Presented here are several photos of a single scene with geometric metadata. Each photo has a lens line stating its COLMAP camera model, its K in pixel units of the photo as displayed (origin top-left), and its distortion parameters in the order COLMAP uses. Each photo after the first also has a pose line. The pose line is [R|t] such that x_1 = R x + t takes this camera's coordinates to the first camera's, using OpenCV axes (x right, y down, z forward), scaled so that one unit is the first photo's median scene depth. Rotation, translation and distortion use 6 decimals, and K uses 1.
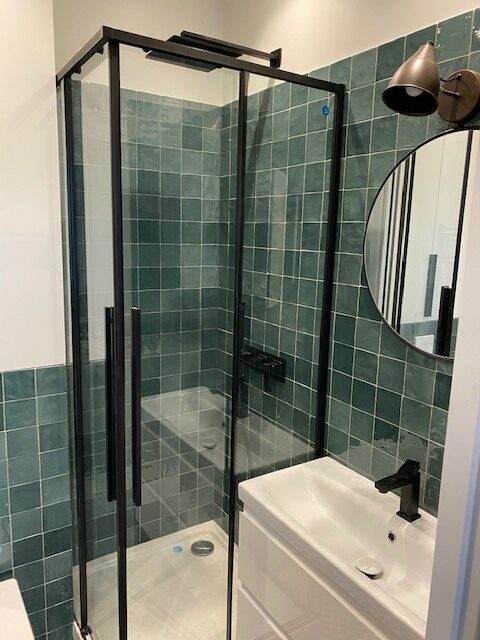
lens RADIAL K [[490.7, 0, 235.1], [0, 490.7, 316.9], [0, 0, 1]] dist [0.055111, -0.065345]
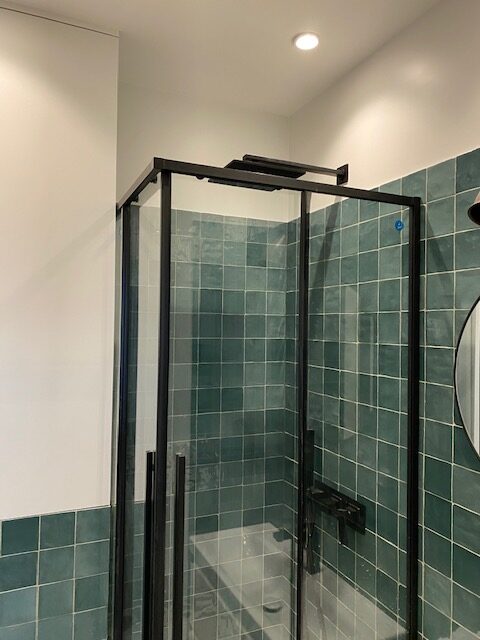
lens RADIAL K [[490.7, 0, 237.5], [0, 490.7, 319.4], [0, 0, 1]] dist [0.055111, -0.065345]
pose [[0.988711, -0.012639, -0.149301, 0.021971], [-0.016038, 0.981784, -0.189321, -0.068331], [0.148974, 0.189578, 0.970498, 0.106486]]
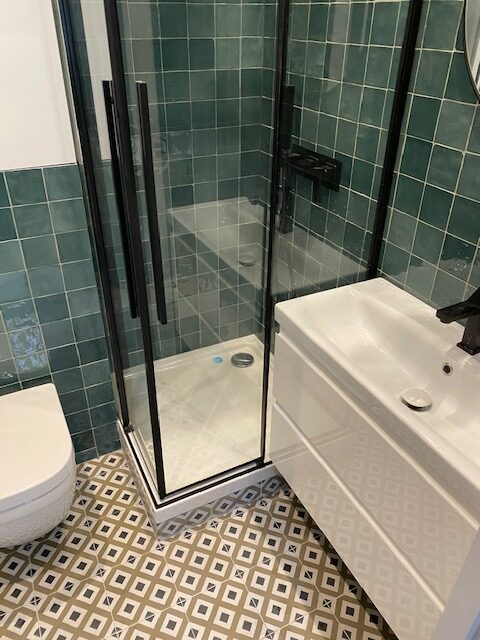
lens RADIAL K [[490.7, 0, 236.7], [0, 490.7, 316.8], [0, 0, 1]] dist [0.055111, -0.065345]
pose [[0.994443, 0.038247, -0.098079, 0.023562], [-0.000250, 0.932523, 0.361112, 0.034876], [0.105272, -0.359080, 0.927351, 0.148542]]
